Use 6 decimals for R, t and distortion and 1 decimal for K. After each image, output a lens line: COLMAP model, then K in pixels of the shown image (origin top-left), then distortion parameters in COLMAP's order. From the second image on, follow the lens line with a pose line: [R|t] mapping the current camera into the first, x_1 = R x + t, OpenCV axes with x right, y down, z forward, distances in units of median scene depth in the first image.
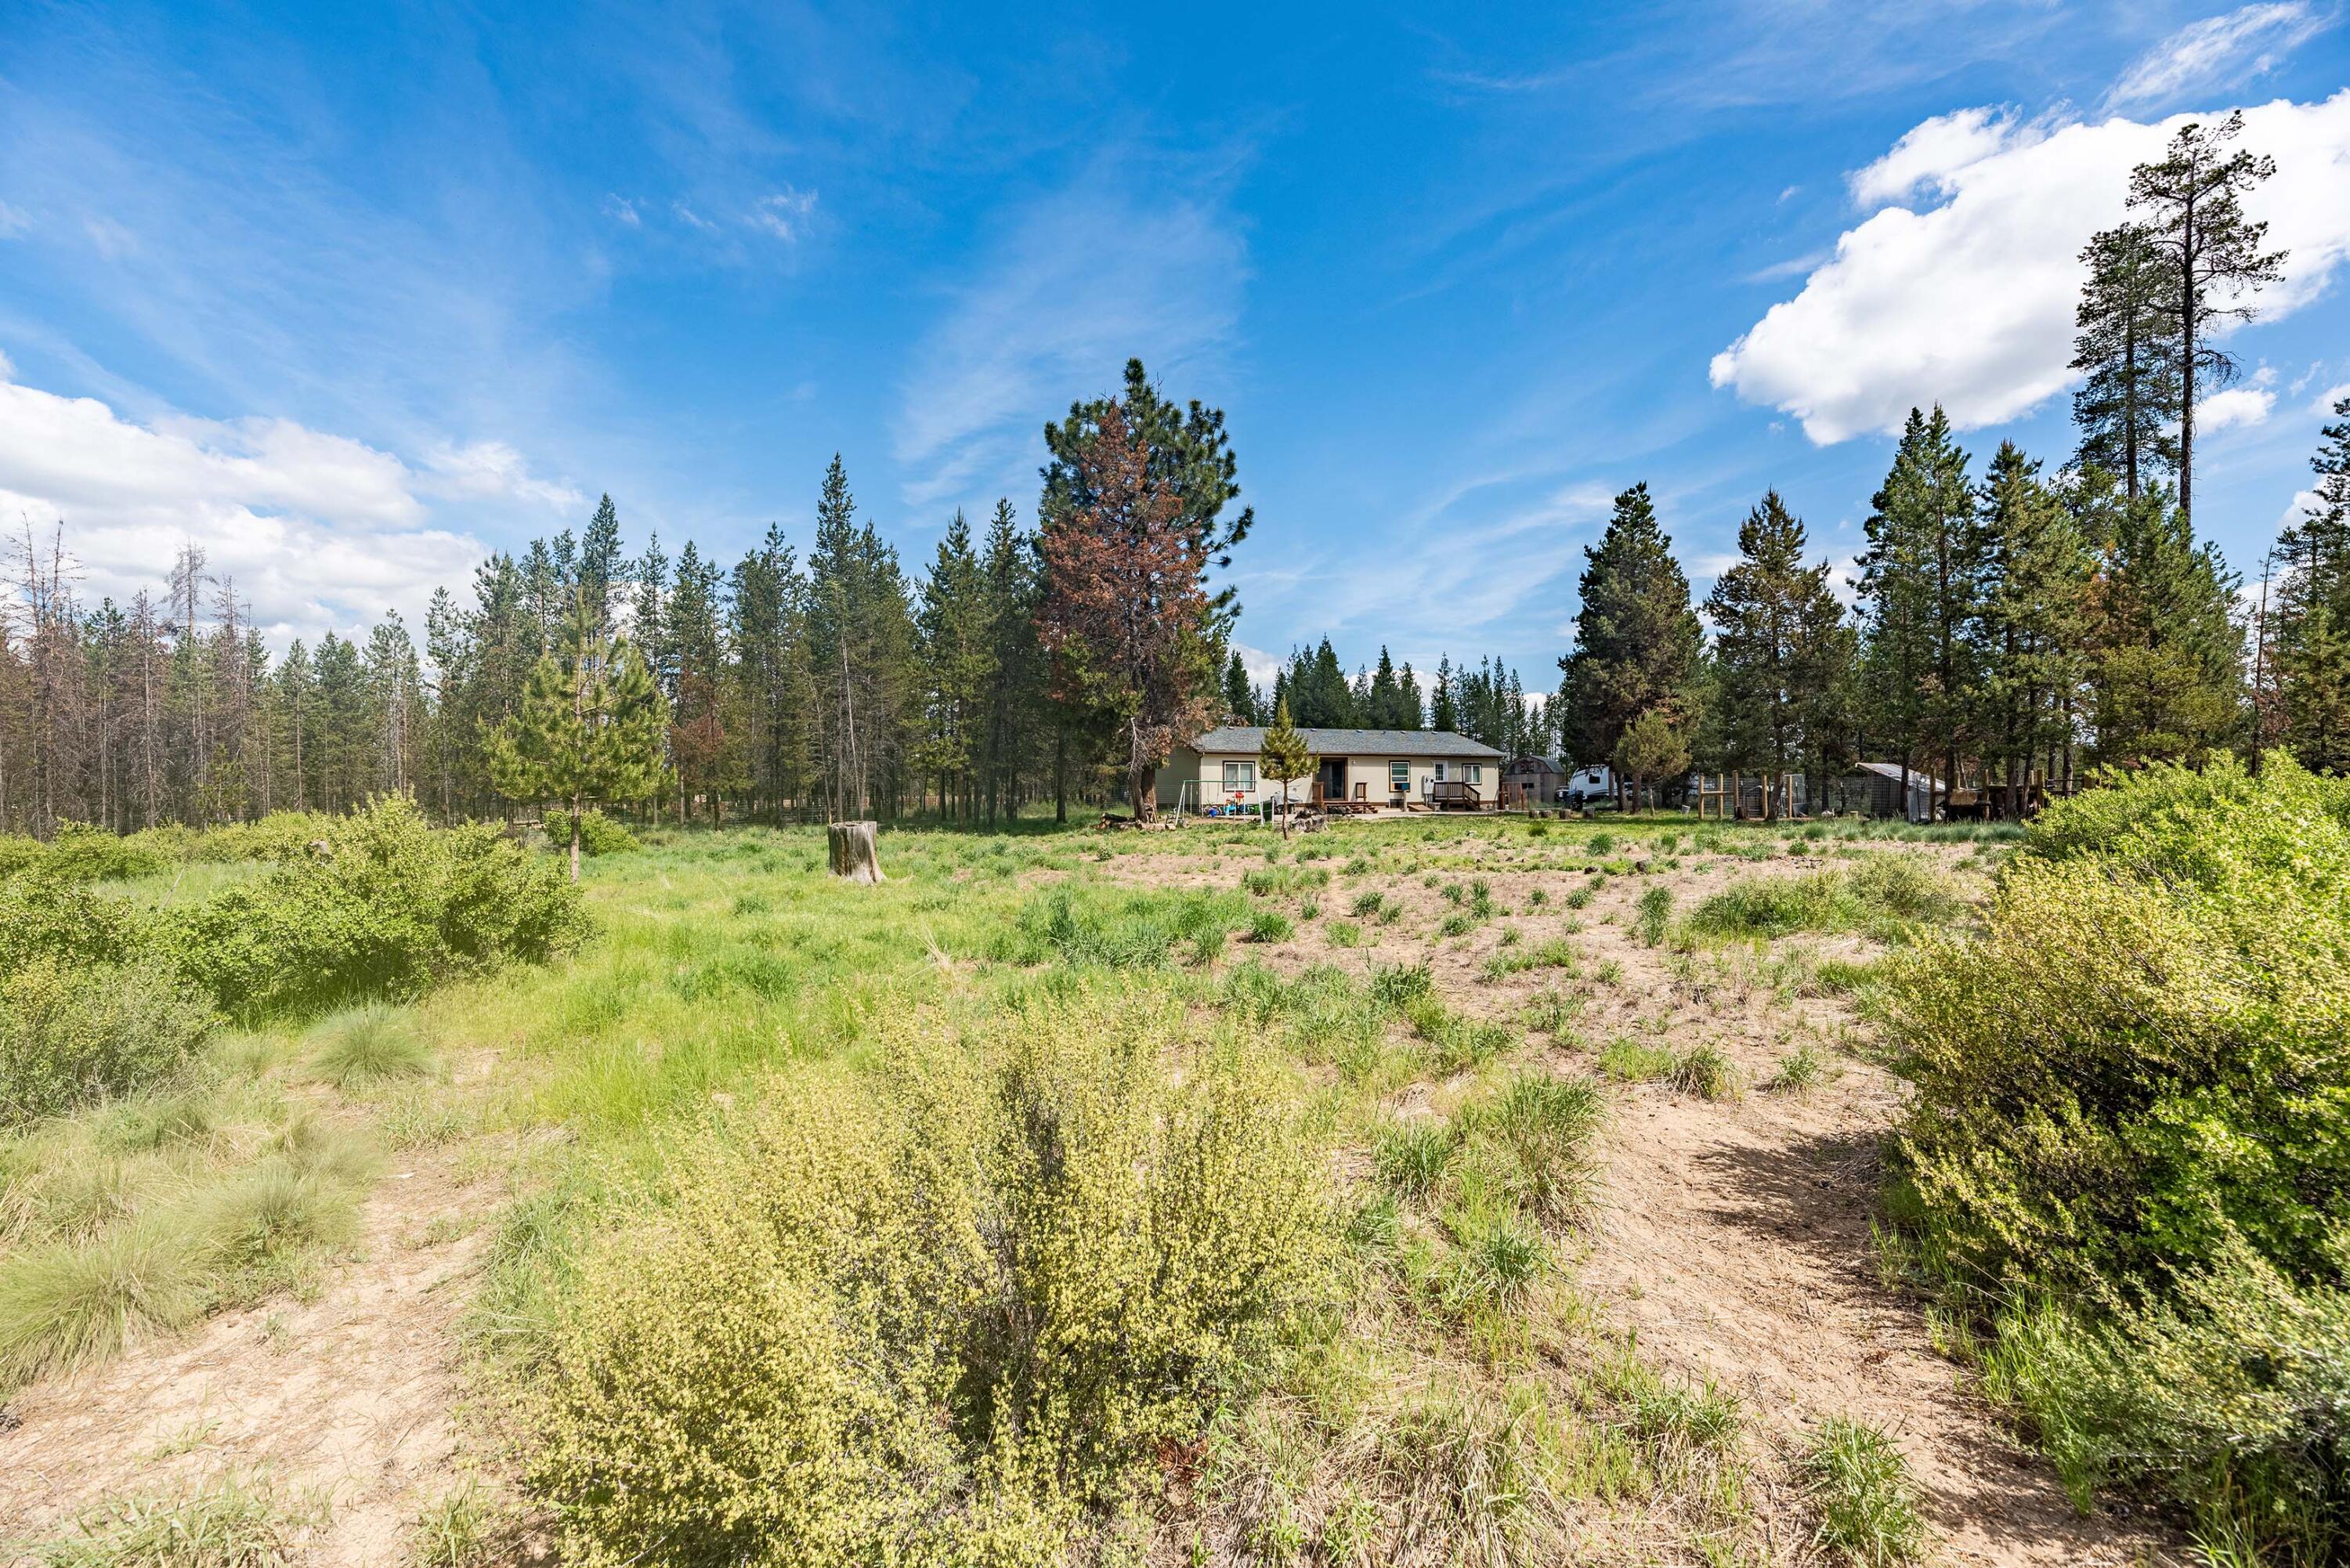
lens RADIAL K [[947.1, 0, 1160.4], [0, 947.1, 774.2], [0, 0, 1]] dist [-0.000806, 0.000171]
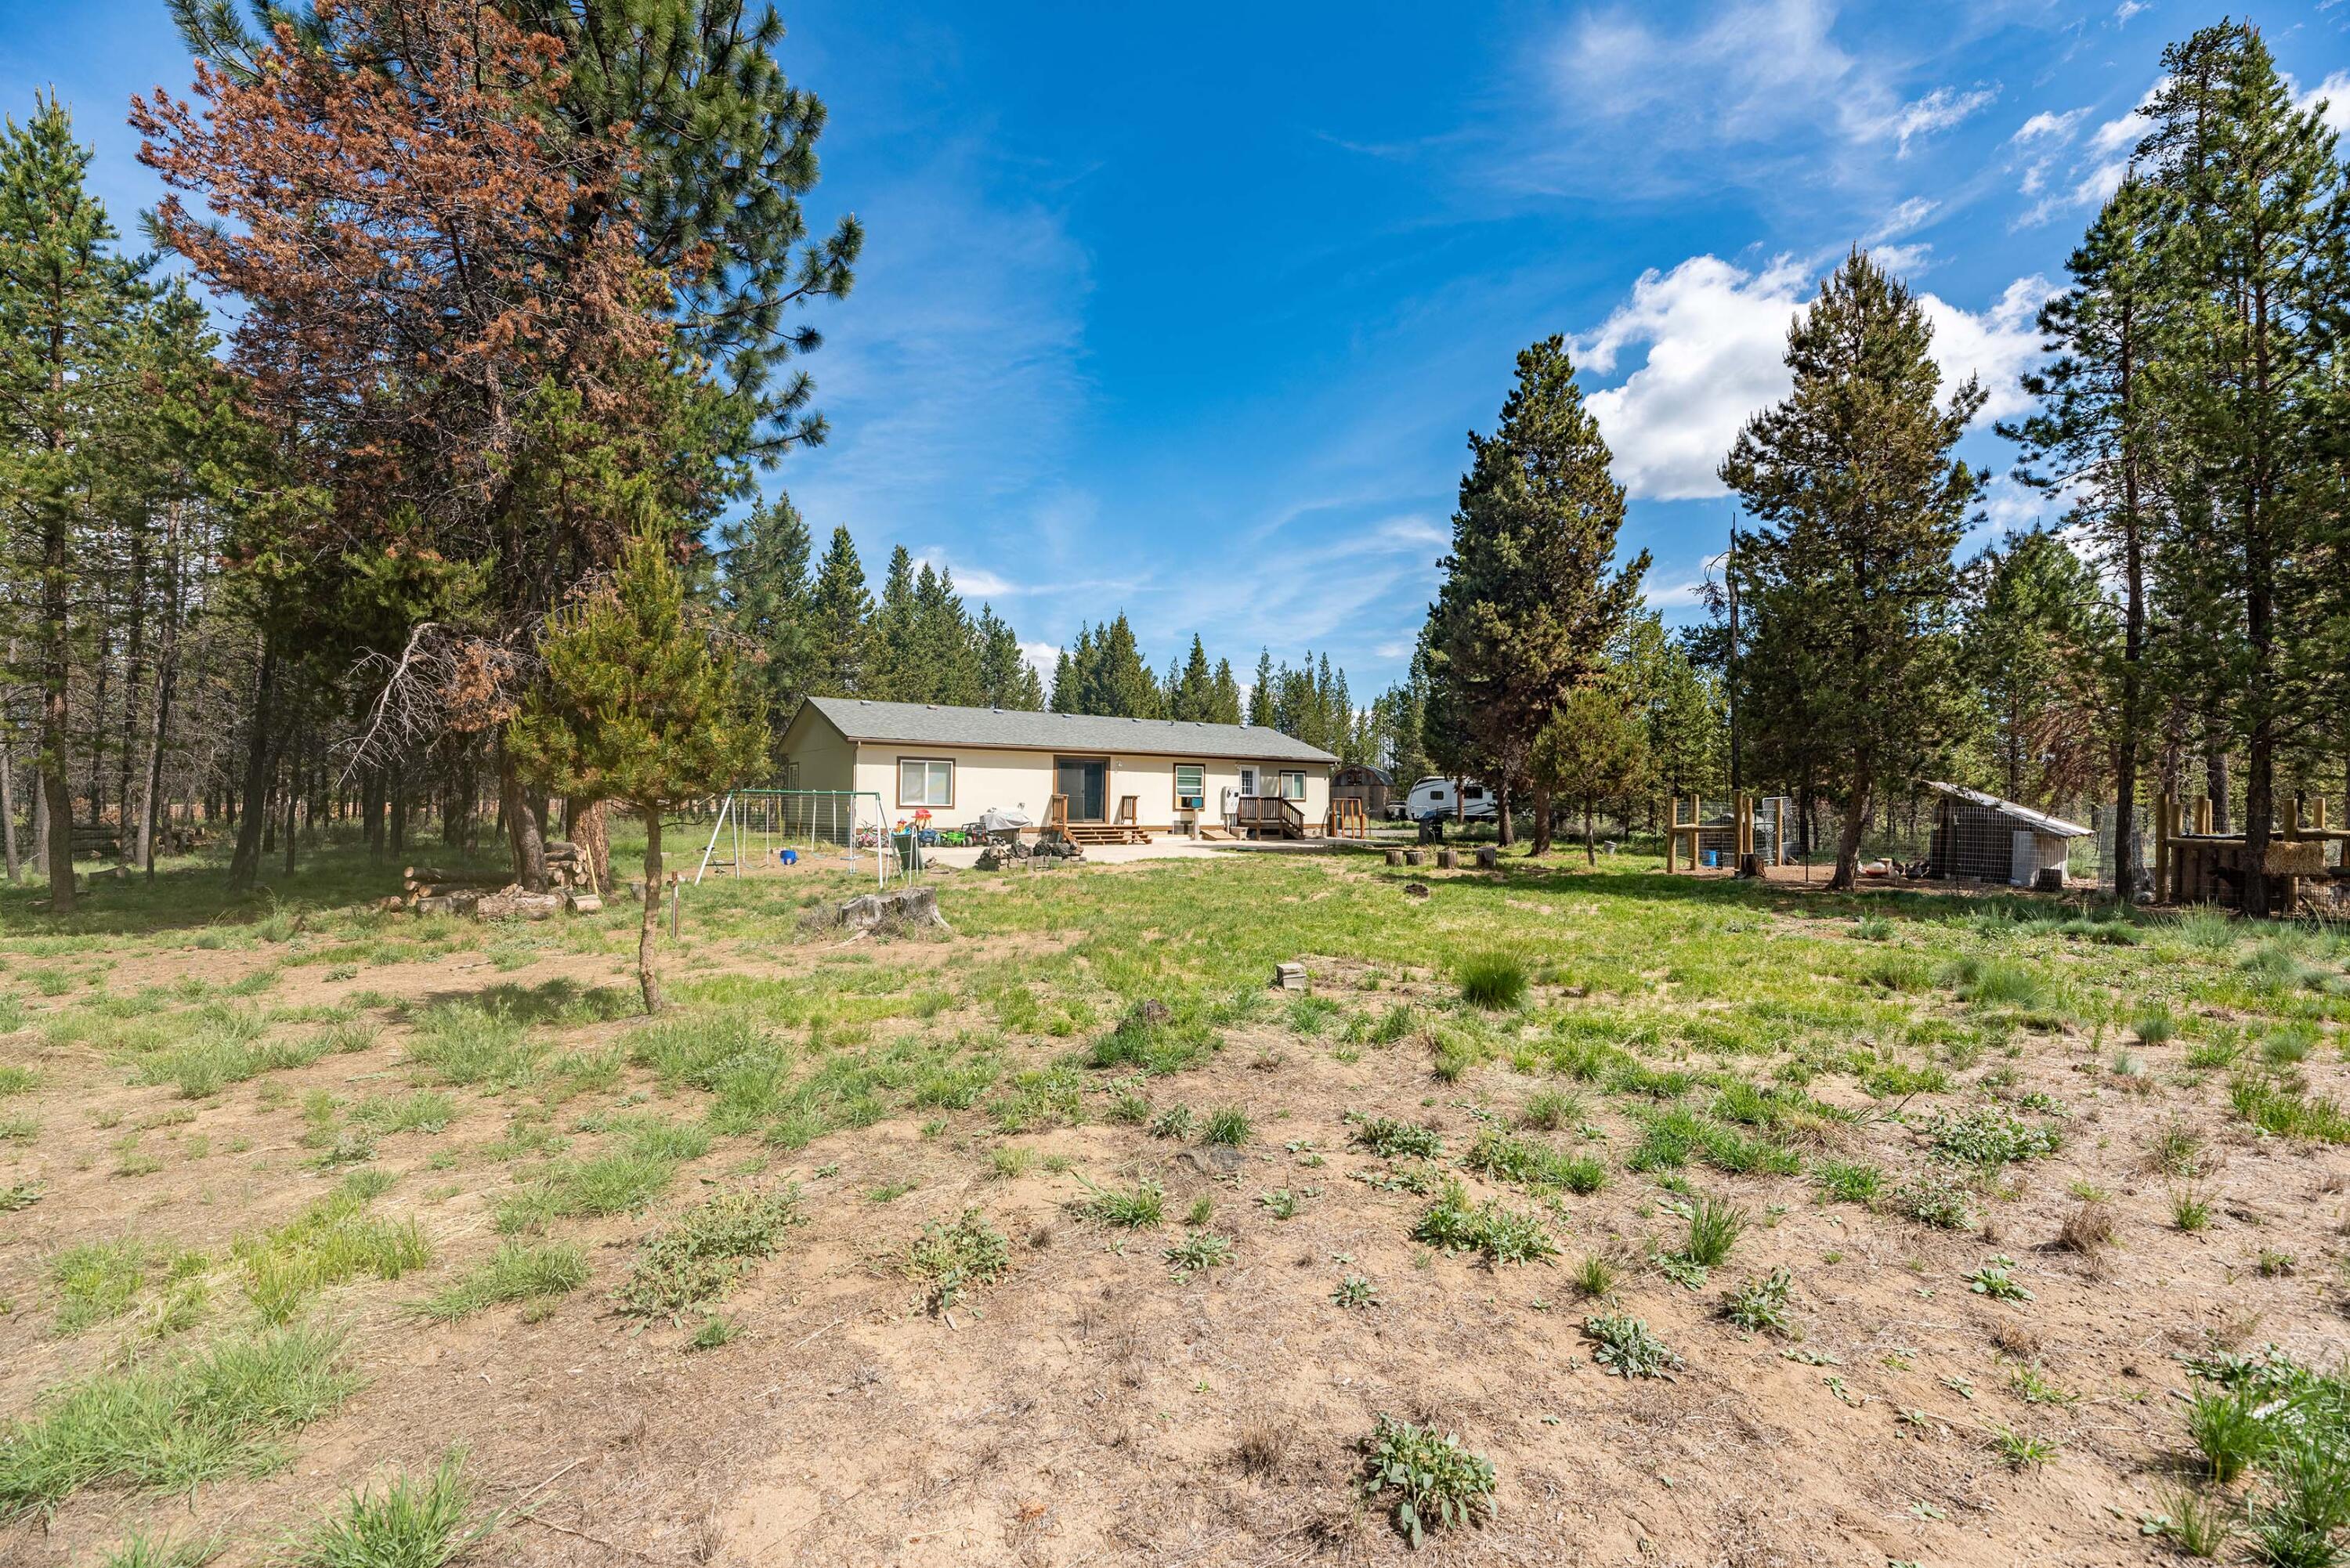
lens RADIAL K [[947.1, 0, 1180.9], [0, 947.1, 793.5], [0, 0, 1]] dist [-0.000806, 0.000171]
pose [[0.980715, 0.019029, 0.194515, 0.118666], [-0.022194, 0.999654, 0.014101, -0.002992], [-0.194180, -0.018146, 0.980798, 0.348497]]
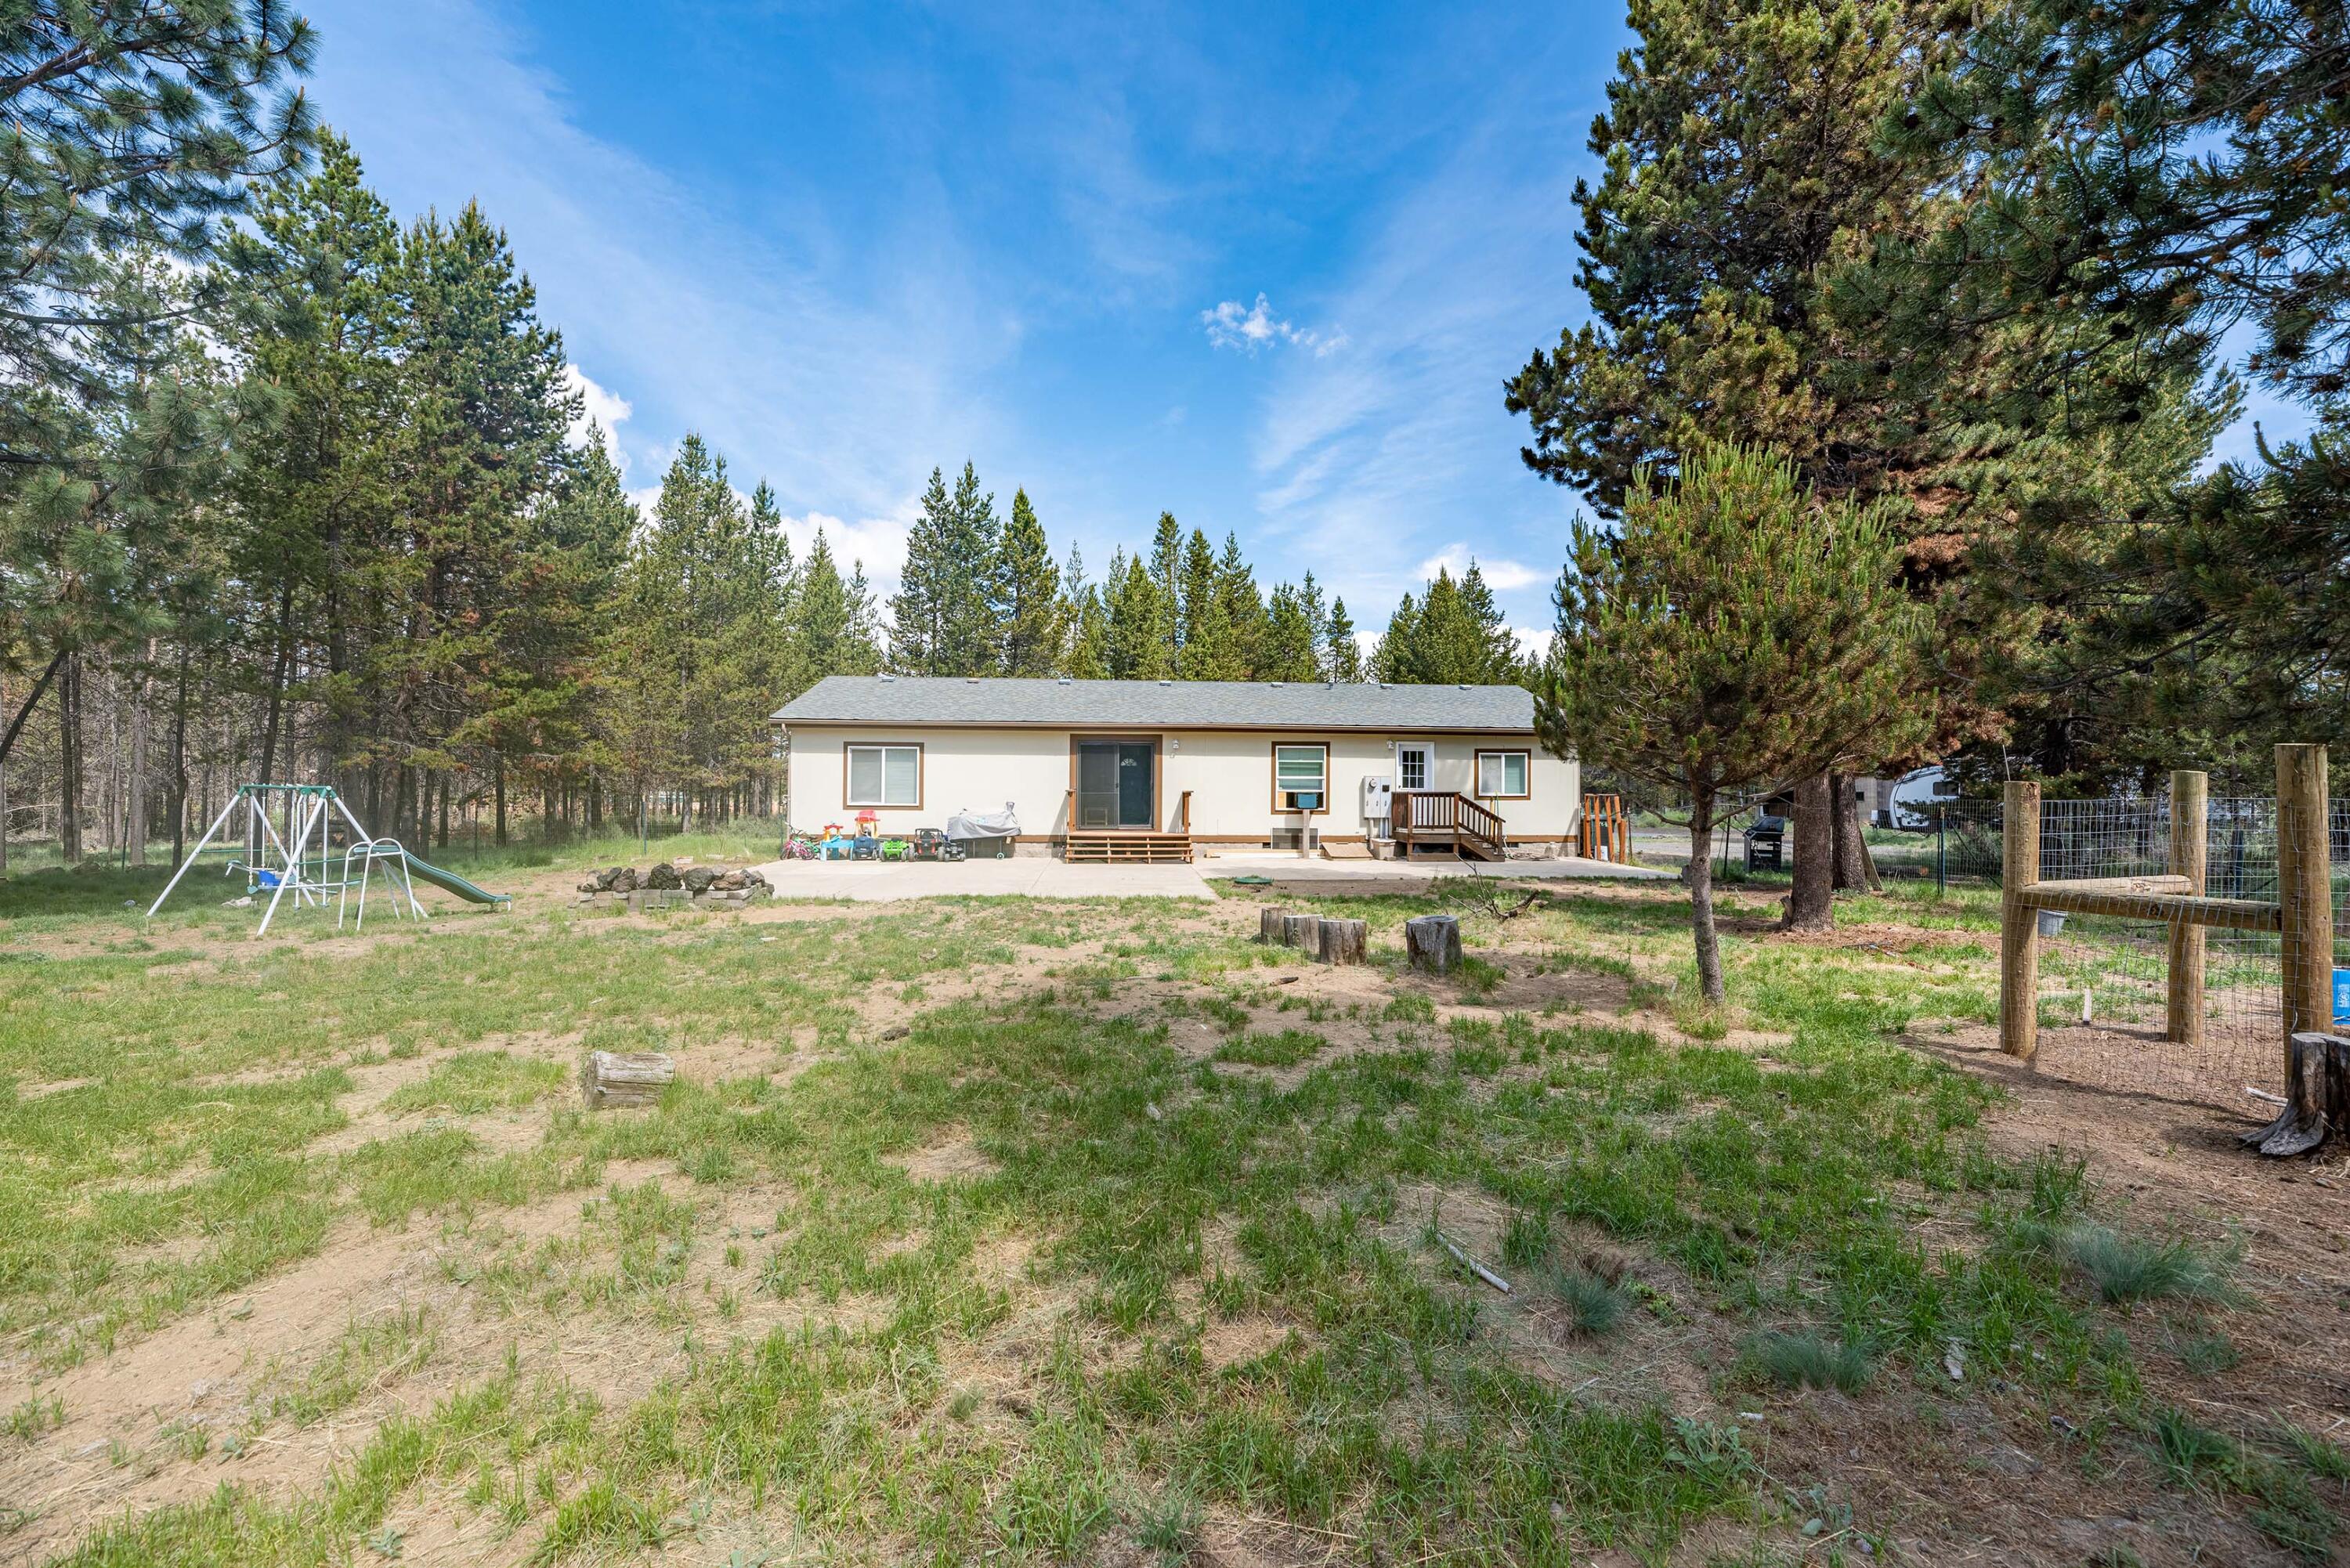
lens RADIAL K [[947.1, 0, 1173.7], [0, 947.1, 780.7], [0, 0, 1]] dist [-0.000806, 0.000171]
pose [[0.940119, 0.008510, -0.340741, 0.356764], [-0.005189, 0.999930, 0.010658, -0.000834], [0.340807, -0.008252, 0.940097, 0.575340]]
